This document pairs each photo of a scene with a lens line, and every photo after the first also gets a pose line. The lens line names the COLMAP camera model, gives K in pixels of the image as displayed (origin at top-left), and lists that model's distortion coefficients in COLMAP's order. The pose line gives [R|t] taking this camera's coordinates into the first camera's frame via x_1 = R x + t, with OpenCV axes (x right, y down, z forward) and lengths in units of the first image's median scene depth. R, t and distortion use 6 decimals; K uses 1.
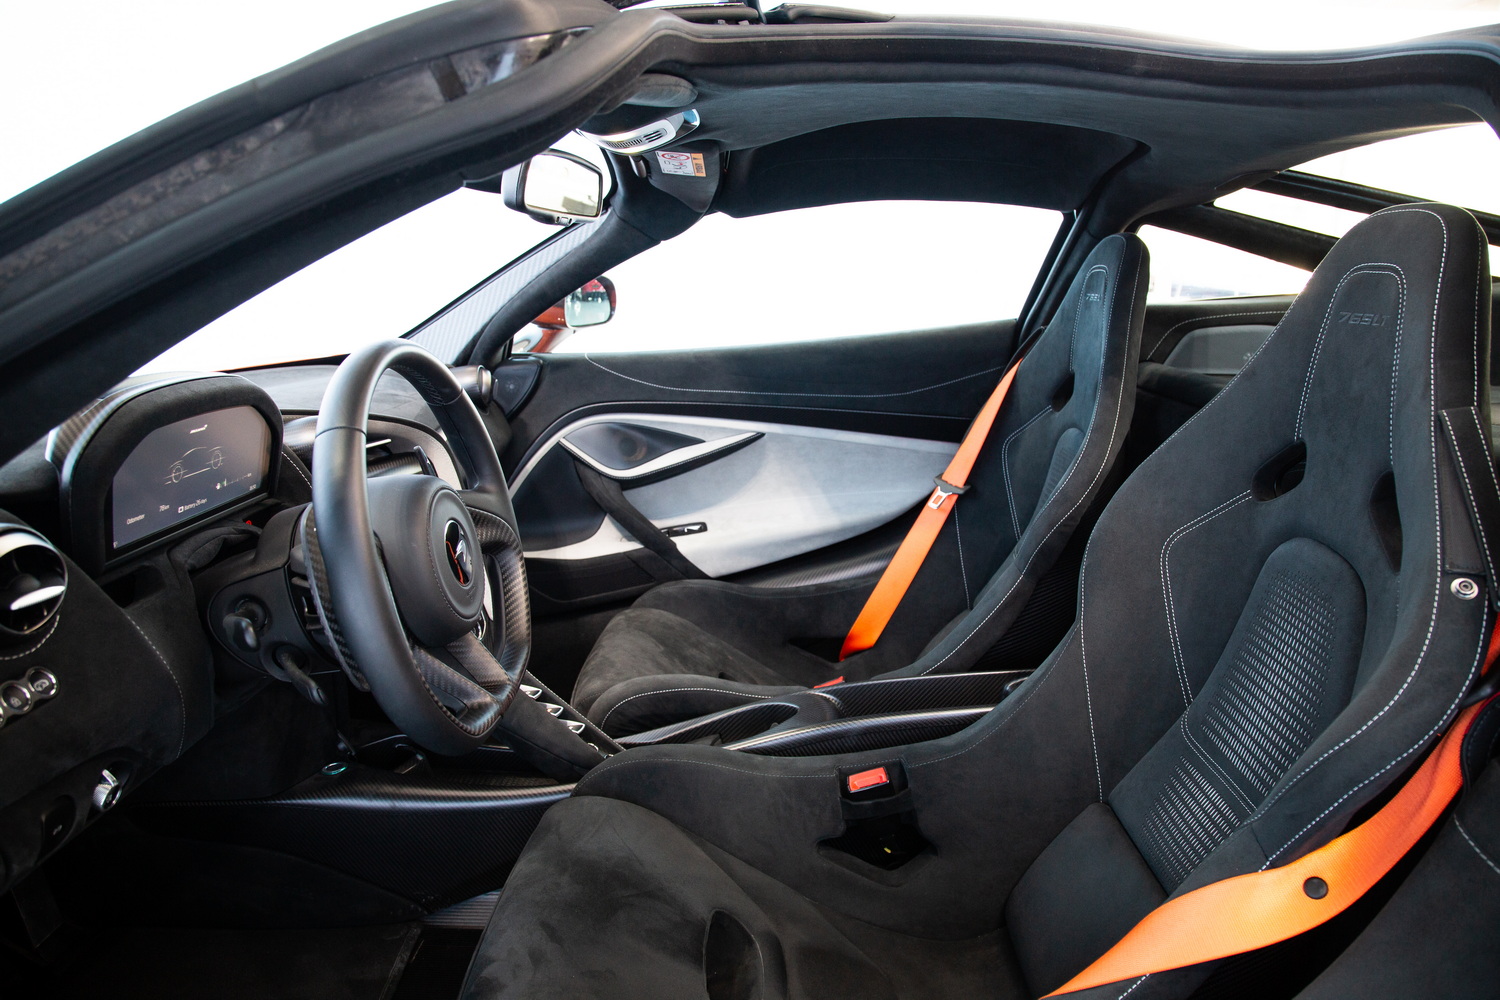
lens RADIAL K [[993.4, 0, 750.6], [0, 993.4, 495.6], [0, 0, 1]] dist [-0.110937, 0.035817]
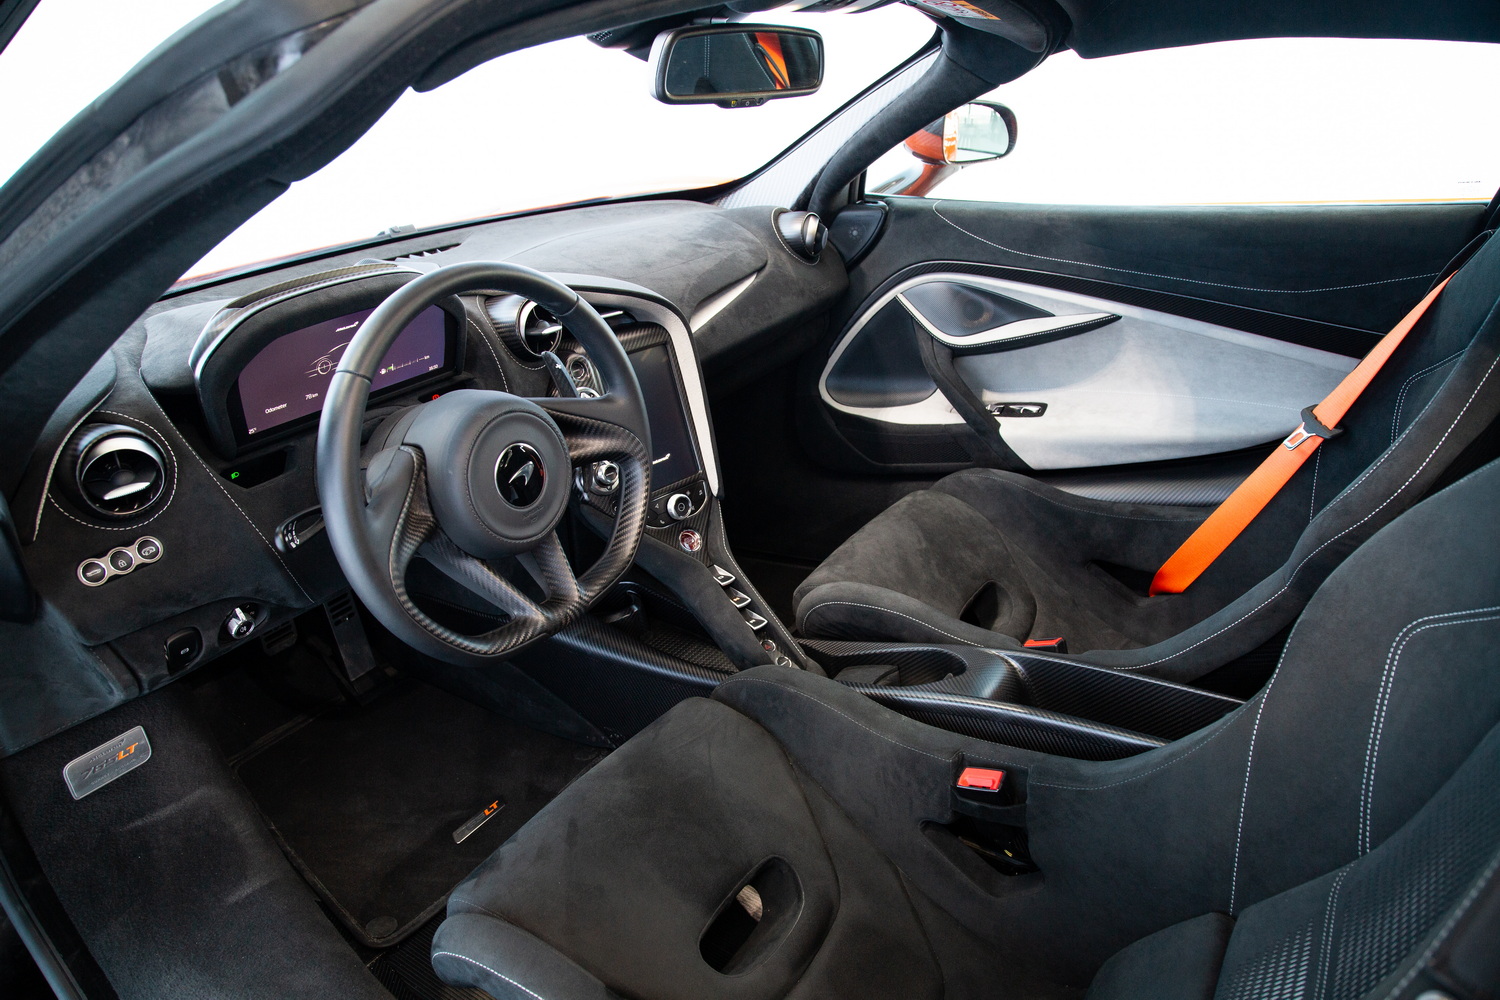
lens RADIAL K [[993.4, 0, 745.9], [0, 993.4, 502.4], [0, 0, 1]] dist [-0.110937, 0.035817]
pose [[0.842435, 0.211189, -0.495683, 0.208438], [-0.093168, 0.963221, 0.252044, -0.097923], [0.530681, -0.166149, 0.831127, 0.127749]]
